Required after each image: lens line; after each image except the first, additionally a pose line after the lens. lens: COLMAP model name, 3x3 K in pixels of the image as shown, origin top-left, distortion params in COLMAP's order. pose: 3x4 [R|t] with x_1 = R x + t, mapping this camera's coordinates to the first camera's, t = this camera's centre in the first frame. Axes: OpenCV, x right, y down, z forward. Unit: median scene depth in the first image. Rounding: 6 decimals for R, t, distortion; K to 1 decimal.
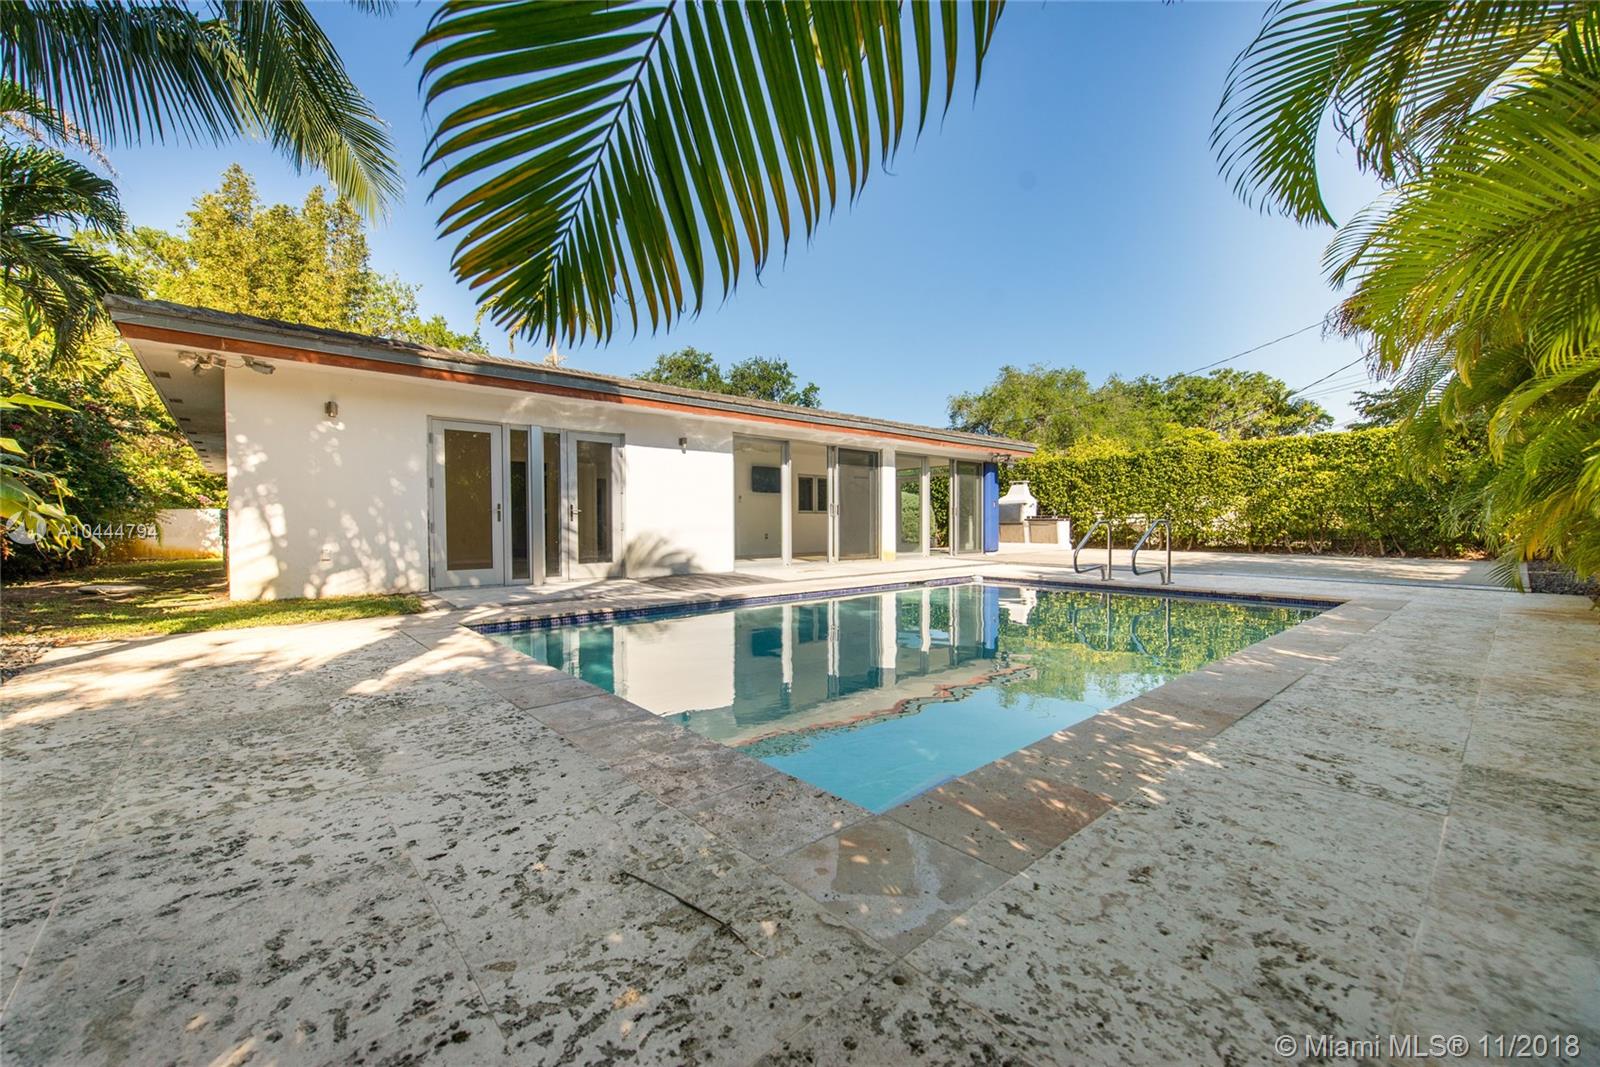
lens RADIAL K [[644.8, 0, 802.1], [0, 644.8, 532.3], [0, 0, 1]] dist [0.012157, -0.000032]
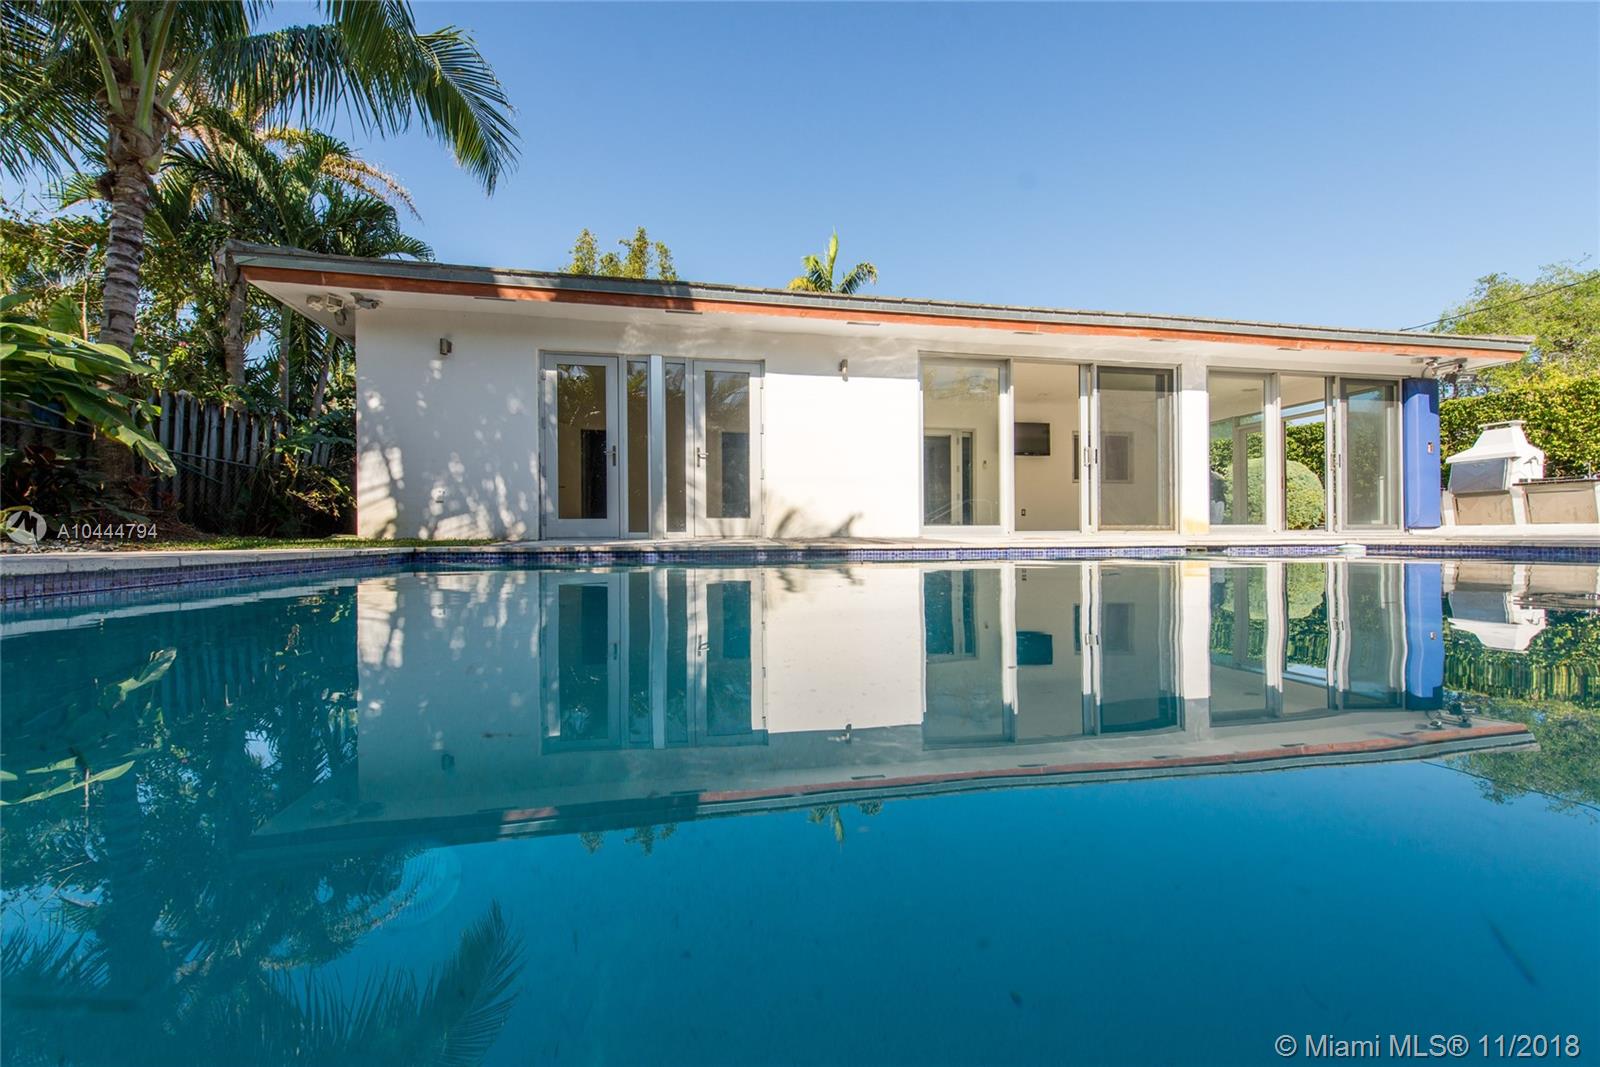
lens RADIAL K [[644.8, 0, 797.0], [0, 644.8, 534.9], [0, 0, 1]] dist [0.012157, -0.000032]
pose [[0.866533, -0.005883, -0.499086, 0.112763], [-0.003508, 0.999834, -0.017876, 0.056583], [0.499108, 0.017242, 0.866368, 0.236960]]
